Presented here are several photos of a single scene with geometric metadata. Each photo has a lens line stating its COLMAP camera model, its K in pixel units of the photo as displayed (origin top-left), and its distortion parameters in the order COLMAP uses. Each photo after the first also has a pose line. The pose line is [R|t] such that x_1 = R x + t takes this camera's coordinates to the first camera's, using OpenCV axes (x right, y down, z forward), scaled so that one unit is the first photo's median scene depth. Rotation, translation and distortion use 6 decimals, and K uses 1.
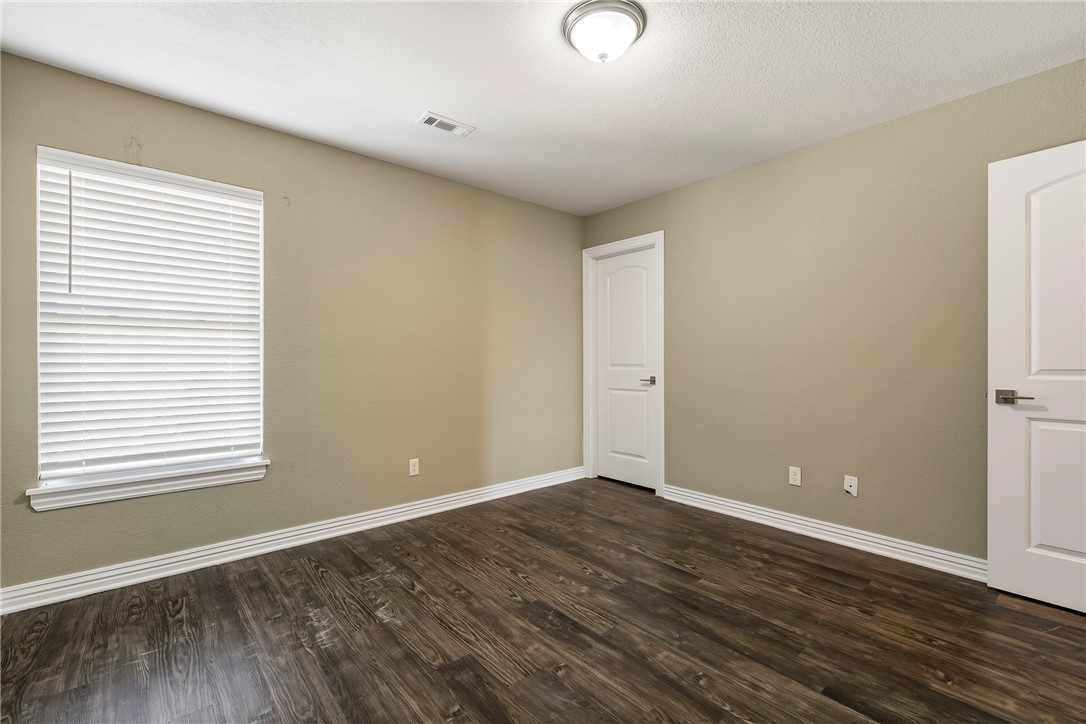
lens RADIAL K [[468.3, 0, 540.8], [0, 468.3, 361.9], [0, 0, 1]] dist [-0.009560, 0.000262]
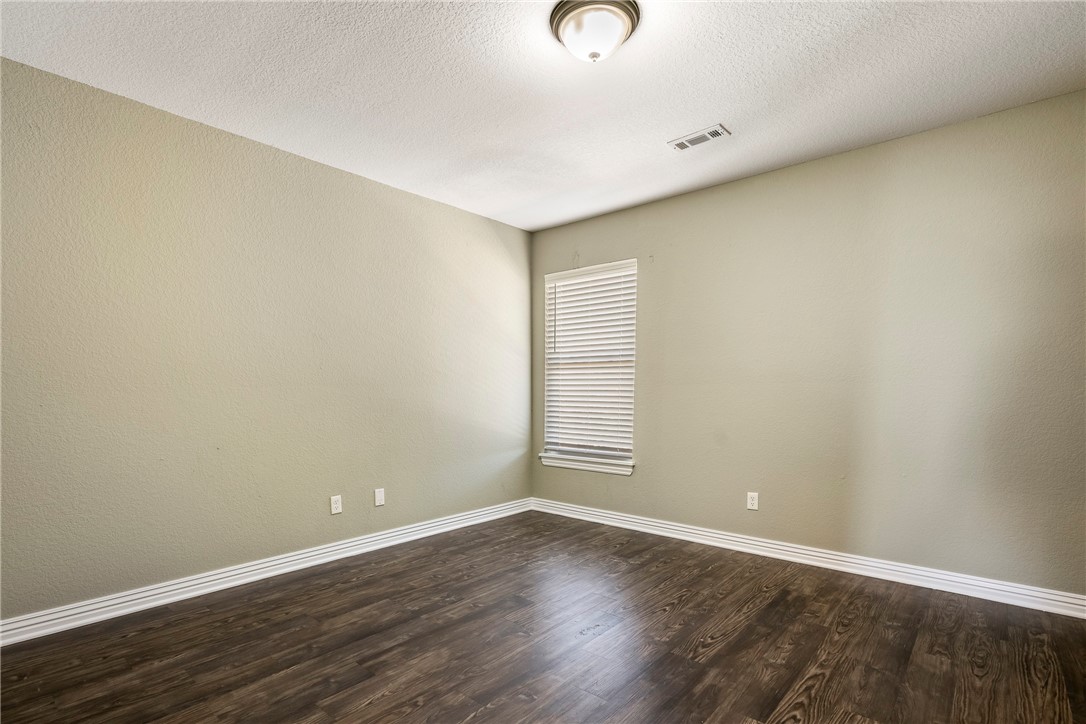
lens RADIAL K [[531.2, 0, 541.7], [0, 531.2, 363.7], [0, 0, 1]] dist [-0.016717, 0.000374]
pose [[0.147940, -0.042789, -0.988070, 0.918757], [-0.007104, 0.998992, -0.044326, -0.001484], [0.988971, 0.013577, 0.147487, 0.509787]]
